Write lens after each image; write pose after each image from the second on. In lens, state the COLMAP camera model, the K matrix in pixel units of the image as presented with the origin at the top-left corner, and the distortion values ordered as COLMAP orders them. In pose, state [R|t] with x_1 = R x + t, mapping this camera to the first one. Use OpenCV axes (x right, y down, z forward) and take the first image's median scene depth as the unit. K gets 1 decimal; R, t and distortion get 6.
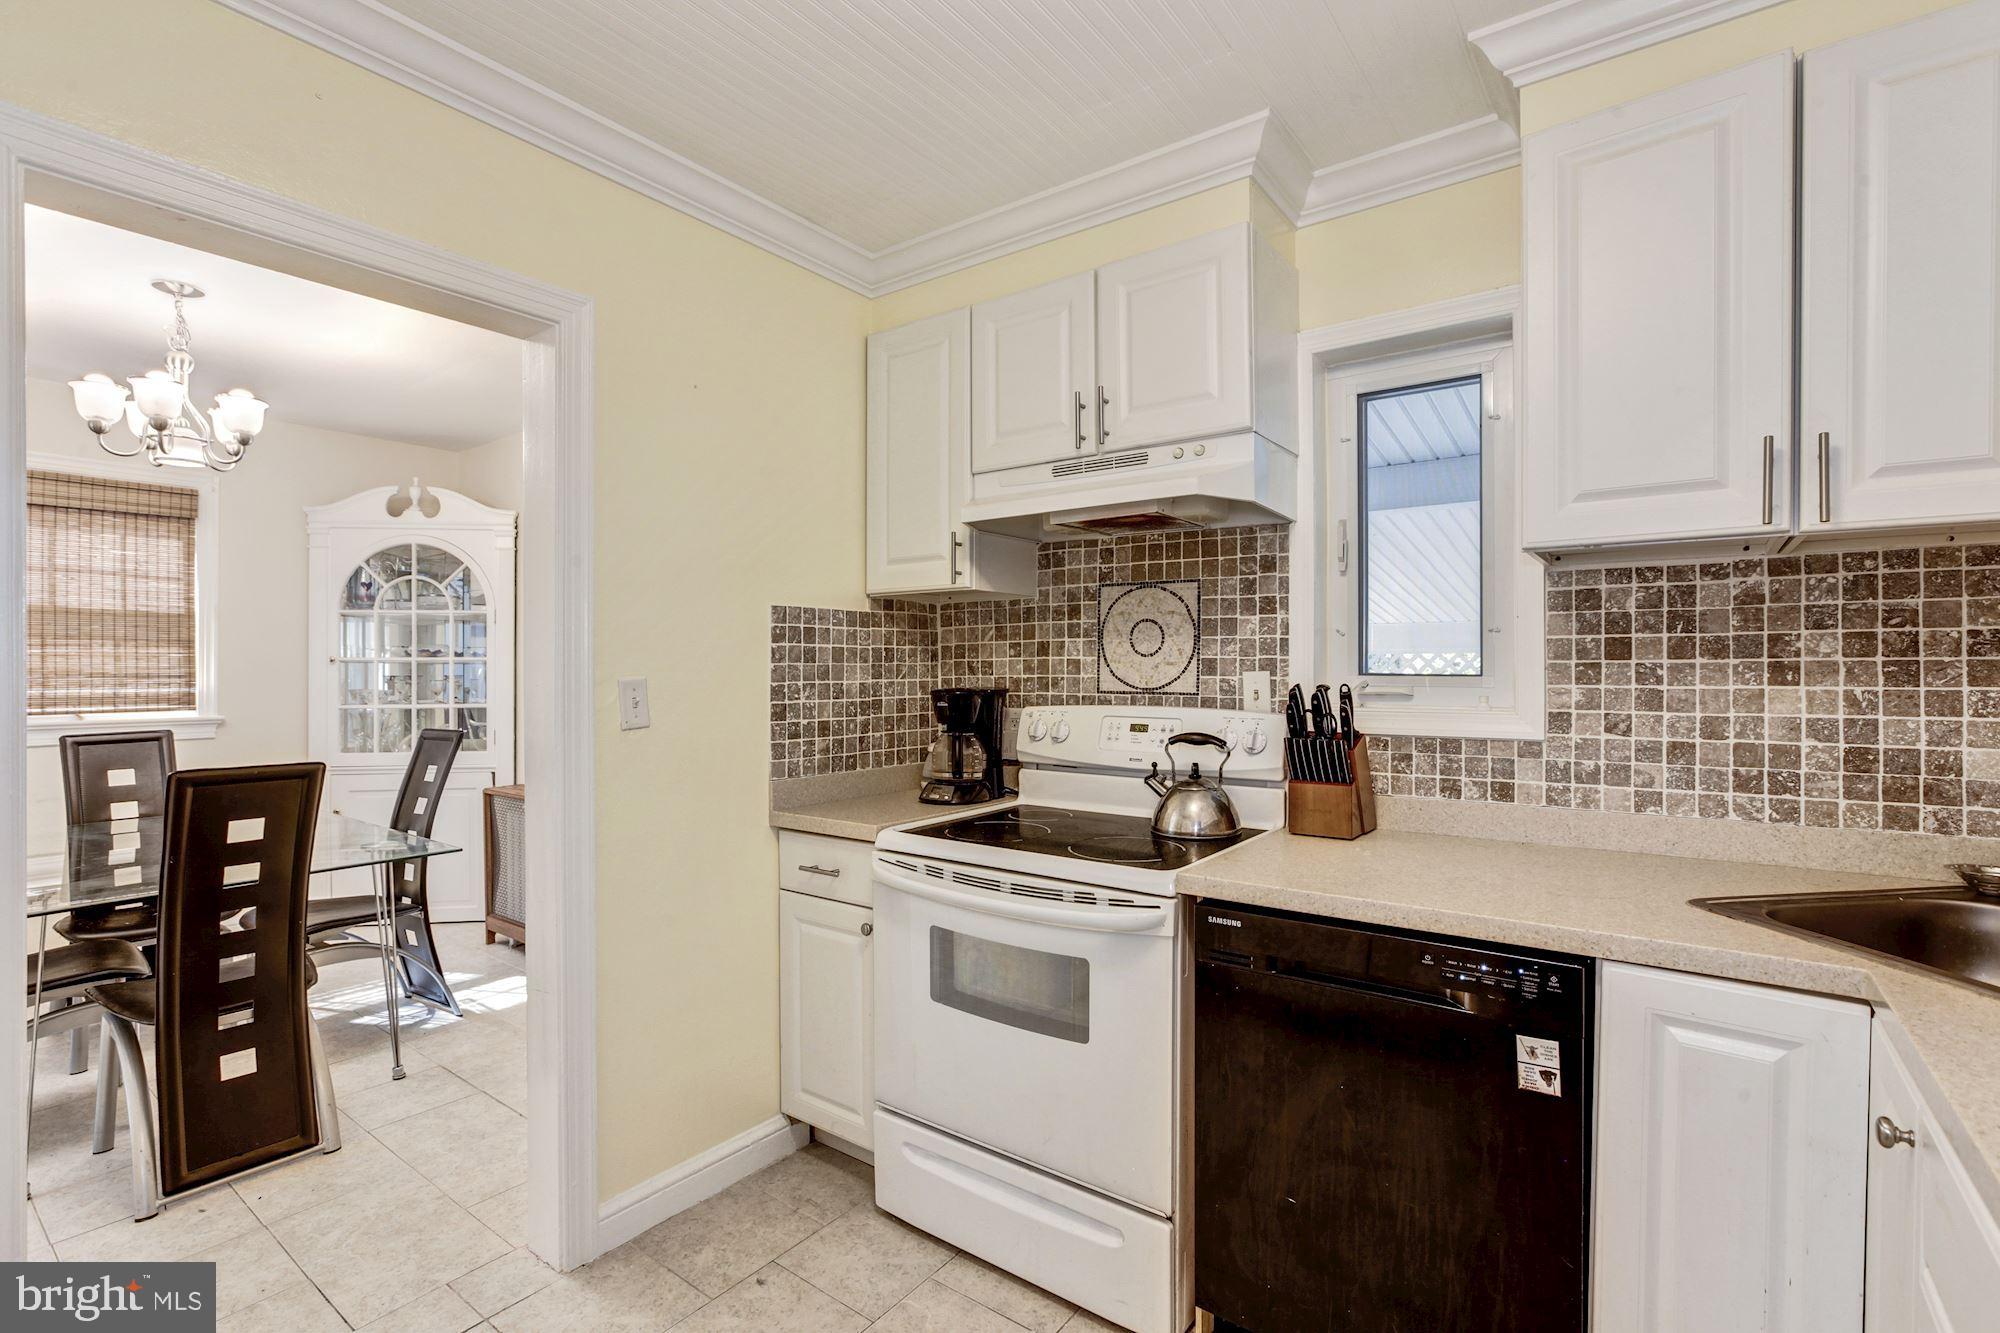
lens RADIAL K [[914.8, 0, 1018.7], [0, 914.8, 674.6], [0, 0, 1]] dist [-0.011463, 0.008664]
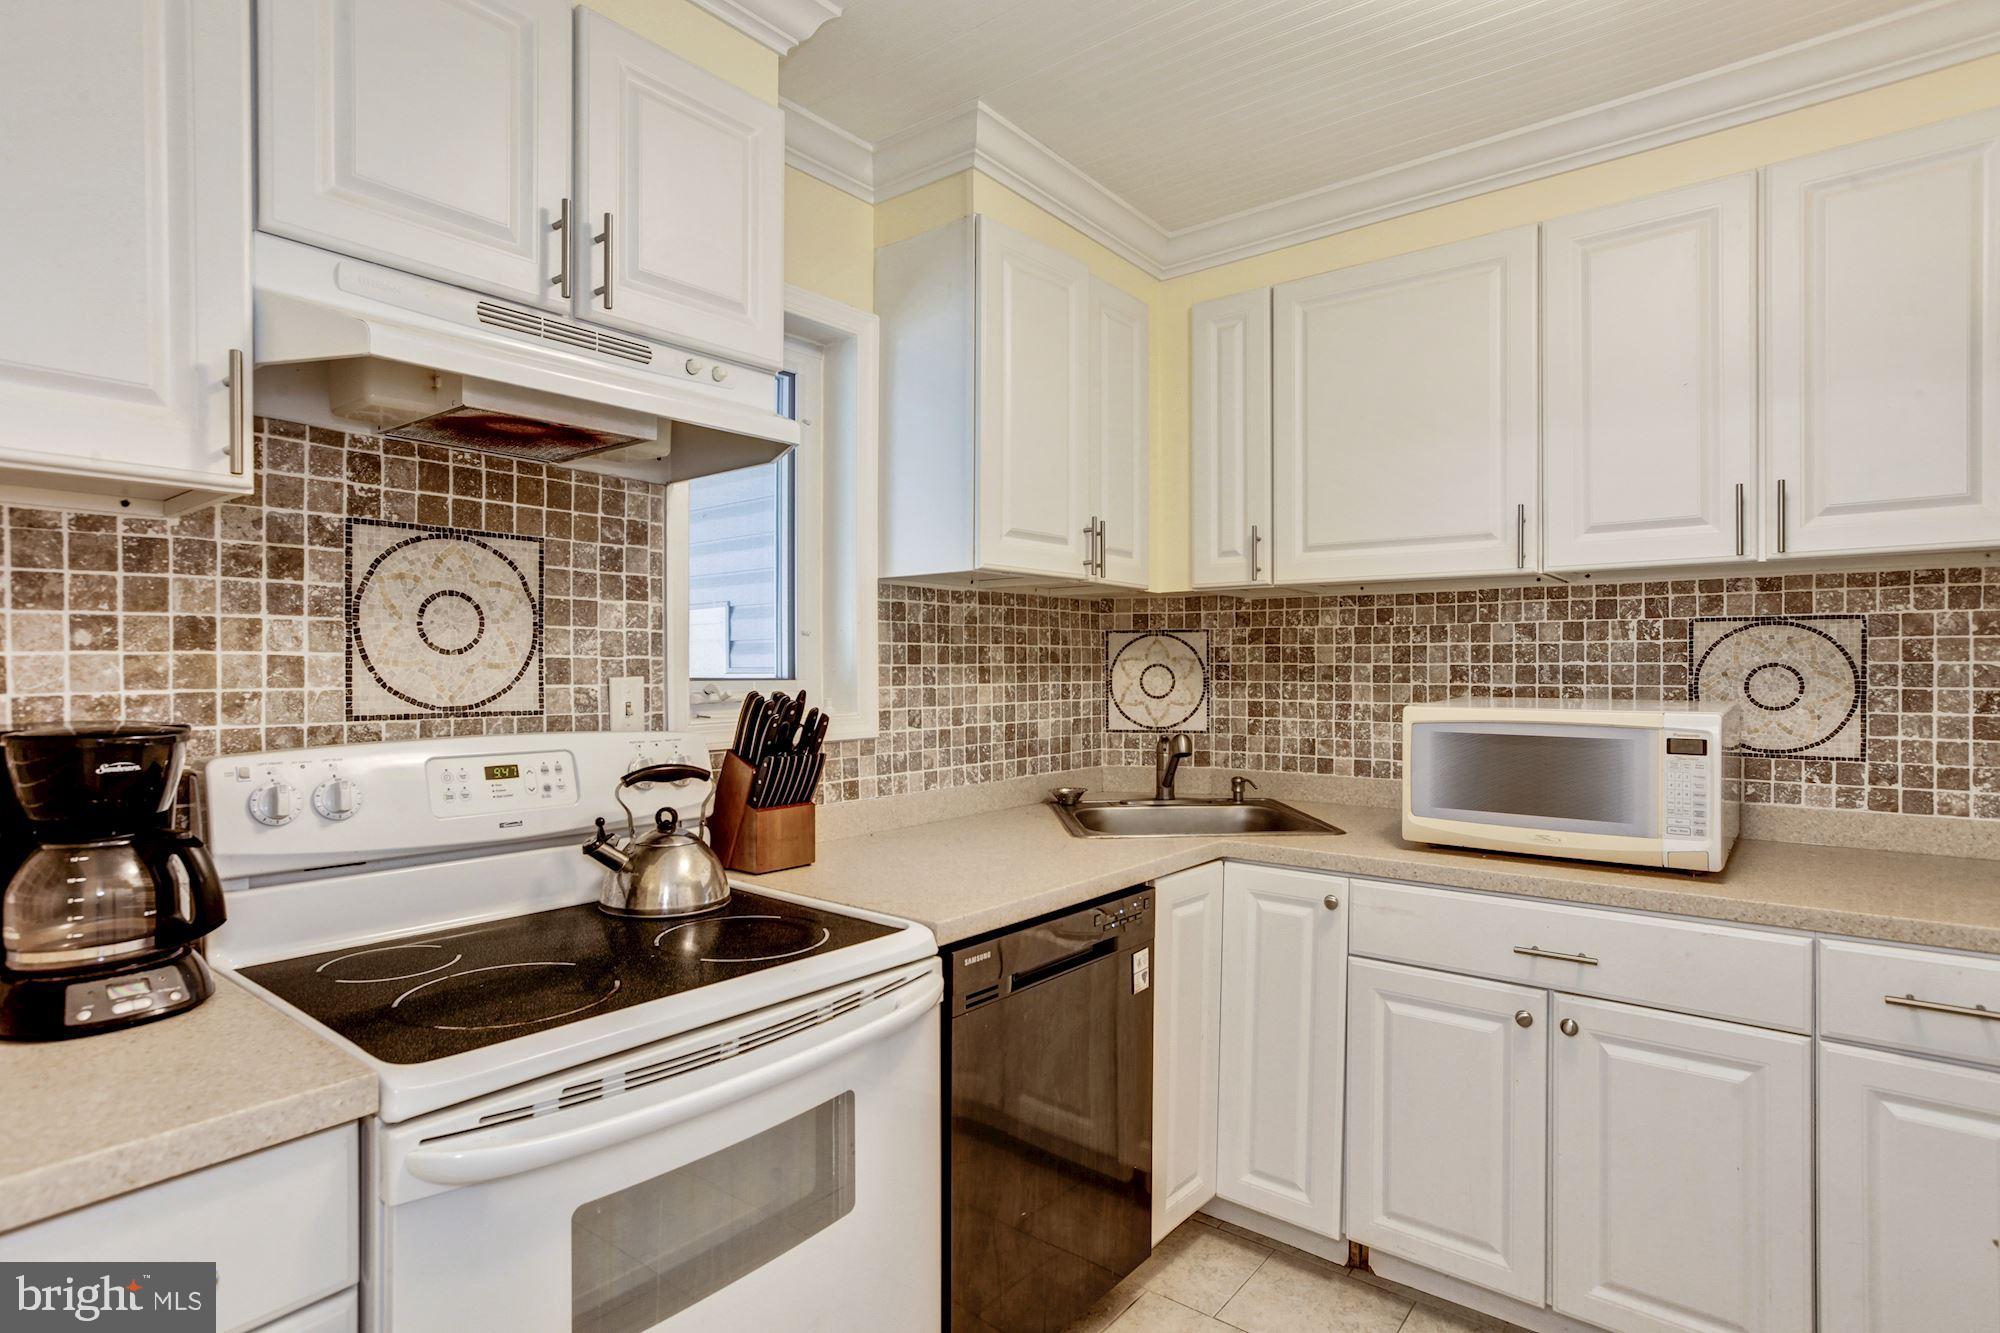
lens RADIAL K [[1034.1, 0, 999.7], [0, 1034.1, 667.0], [0, 0, 1]] dist [-0.017687, 0.001363]
pose [[0.056400, 0.003449, 0.998402, -0.546060], [0.011700, 0.999923, -0.004115, -0.004572], [-0.998340, 0.011913, 0.056356, 0.652338]]
